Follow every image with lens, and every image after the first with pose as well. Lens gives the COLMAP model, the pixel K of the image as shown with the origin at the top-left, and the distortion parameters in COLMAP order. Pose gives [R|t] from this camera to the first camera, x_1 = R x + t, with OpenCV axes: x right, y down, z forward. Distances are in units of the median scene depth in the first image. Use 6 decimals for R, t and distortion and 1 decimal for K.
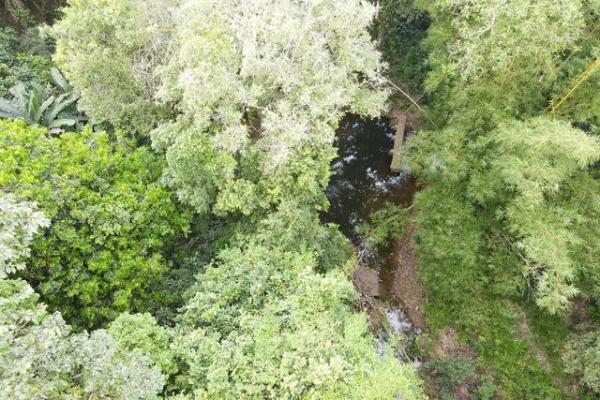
lens RADIAL K [[435.9, 0, 297.3], [0, 435.9, 202.3], [0, 0, 1]] dist [0.010634, 0.002210]
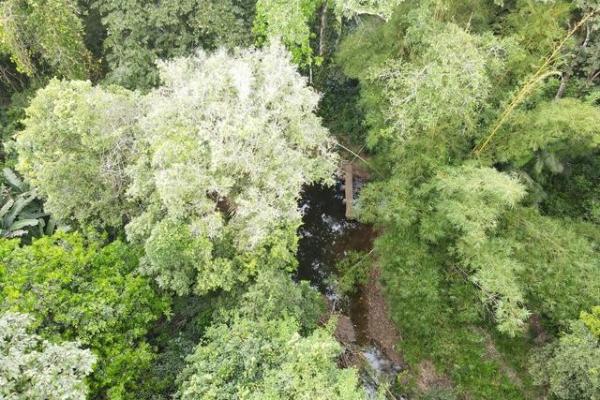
lens RADIAL K [[435.9, 0, 297.3], [0, 435.9, 202.3], [0, 0, 1]] dist [0.010634, 0.002210]
pose [[0.983304, -0.139581, 0.116748, -0.042098], [0.150569, 0.984378, -0.091263, -0.059066], [-0.102185, 0.107318, 0.988960, -0.084994]]
